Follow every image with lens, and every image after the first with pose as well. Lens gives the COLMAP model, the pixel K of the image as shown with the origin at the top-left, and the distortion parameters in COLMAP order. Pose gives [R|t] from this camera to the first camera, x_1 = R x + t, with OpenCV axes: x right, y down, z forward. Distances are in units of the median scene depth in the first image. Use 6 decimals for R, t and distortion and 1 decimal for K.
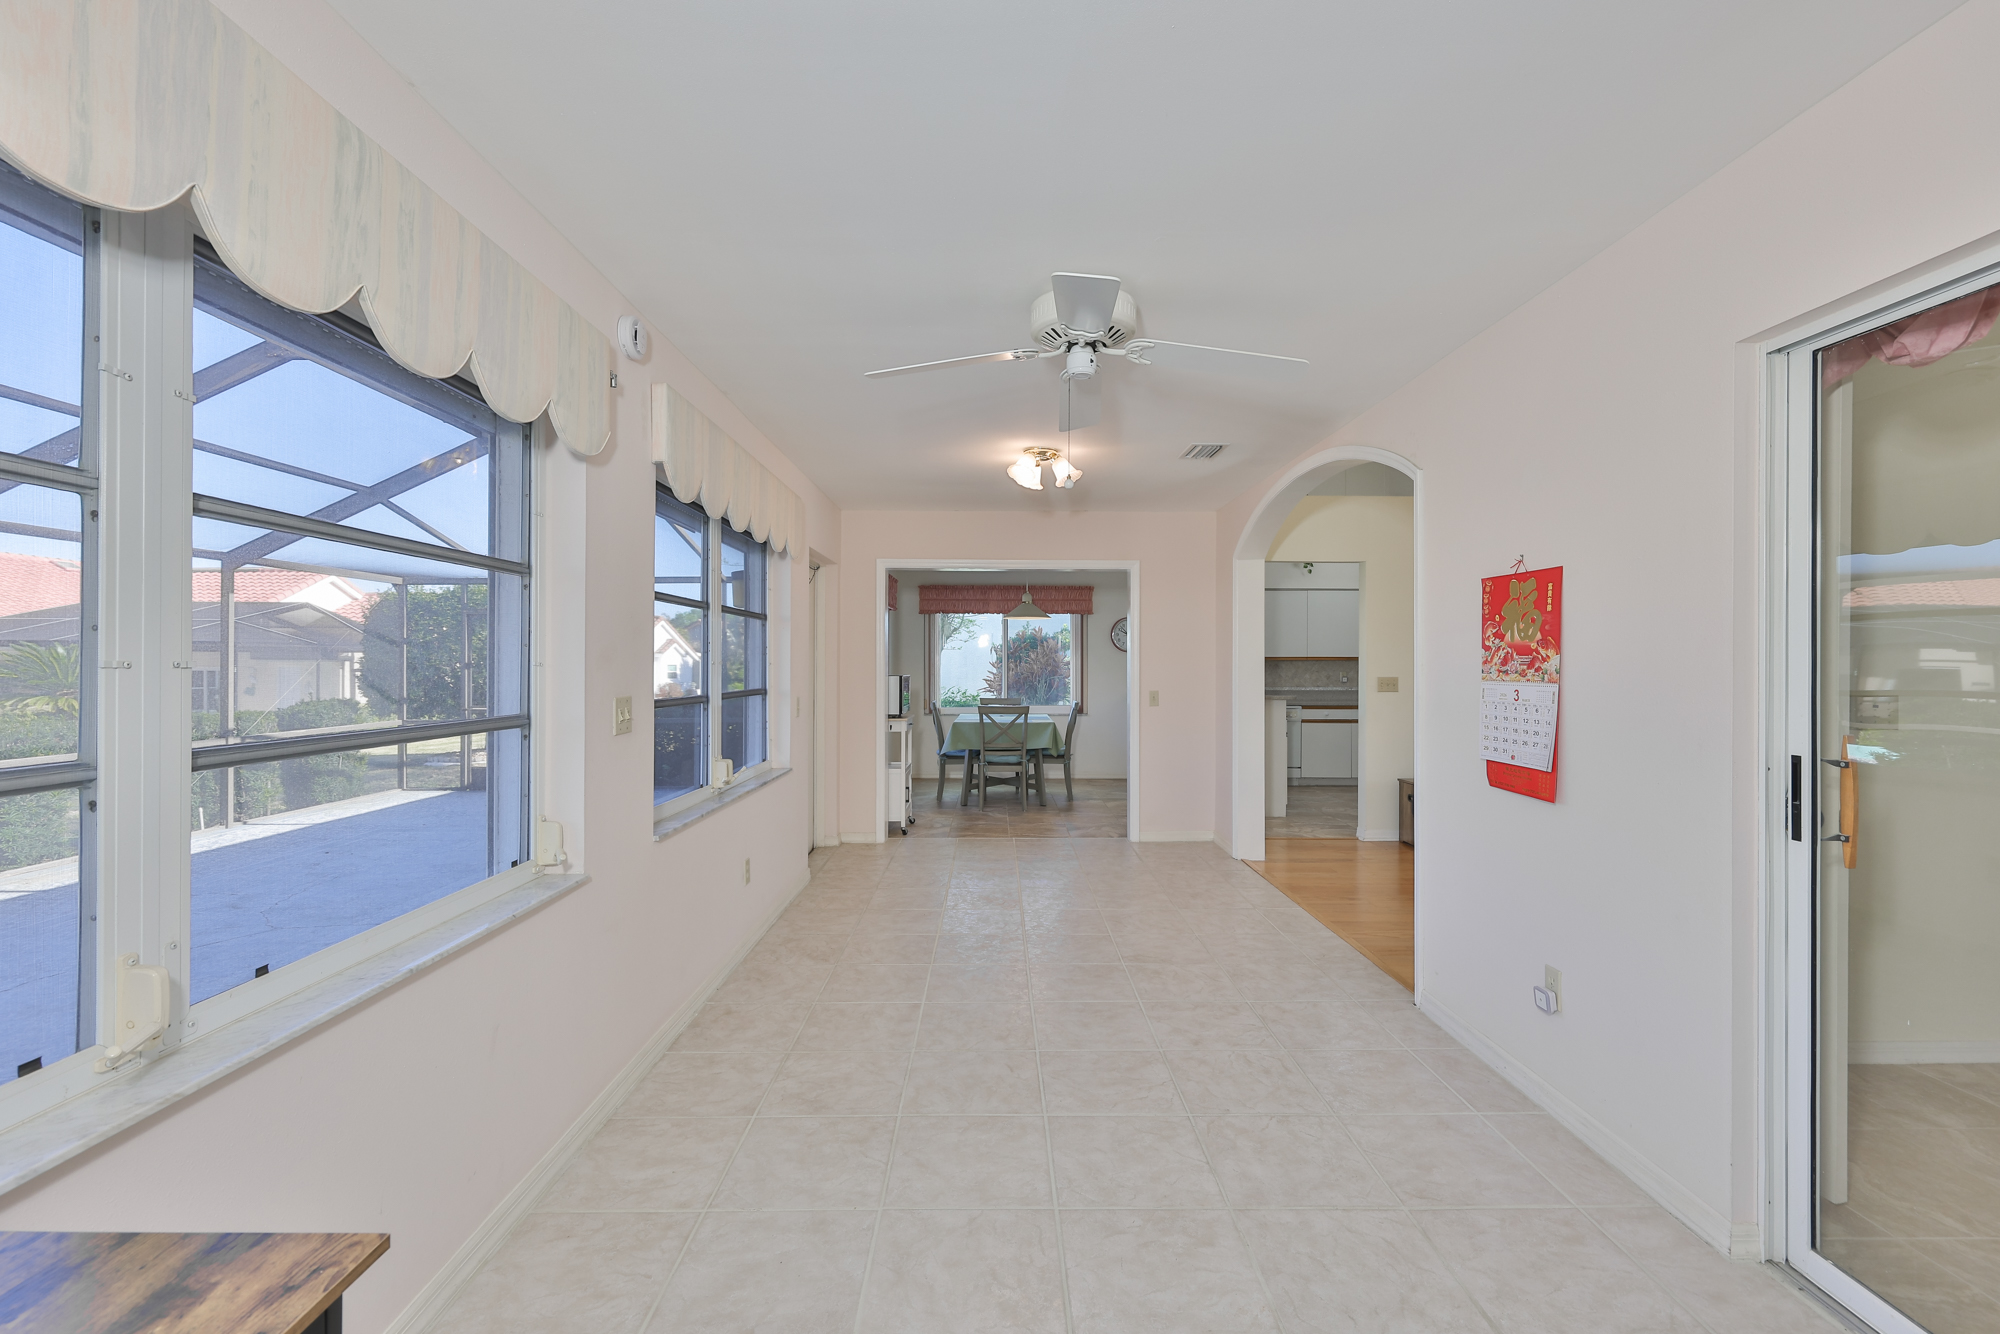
lens RADIAL K [[867.6, 0, 988.4], [0, 867.6, 658.6], [0, 0, 1]] dist [-0.000539, 0.000296]
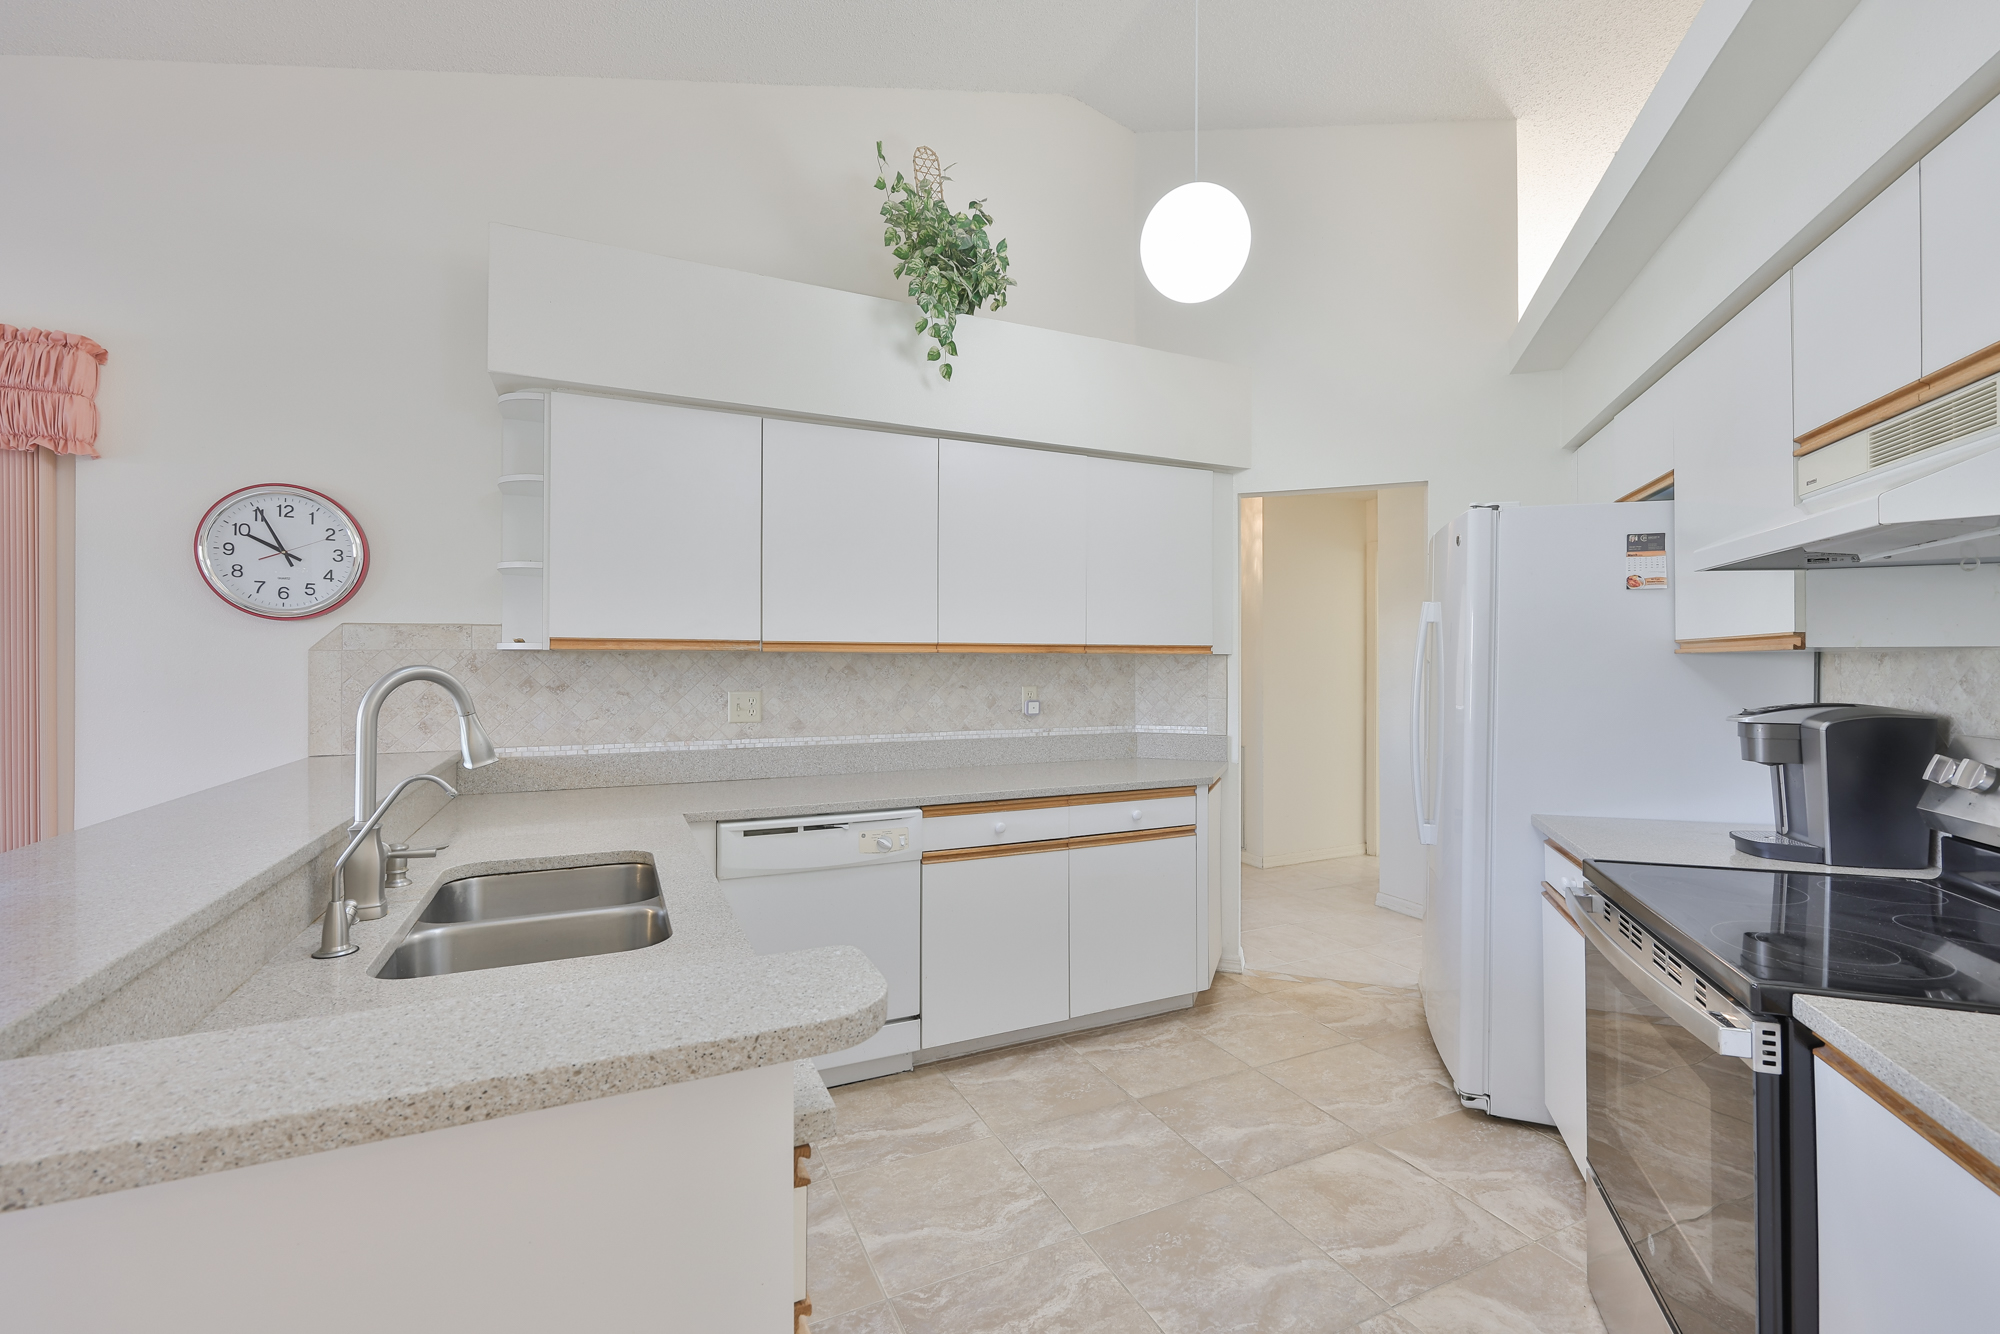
lens RADIAL K [[845.2, 0, 1004.6], [0, 845.2, 664.5], [0, 0, 1]] dist [-0.001100, 0.000120]
pose [[0.902765, 0.000589, 0.430134, 0.756053], [-0.002918, 0.999984, 0.004755, 0.013258], [-0.430125, -0.005547, 0.902753, 2.093928]]
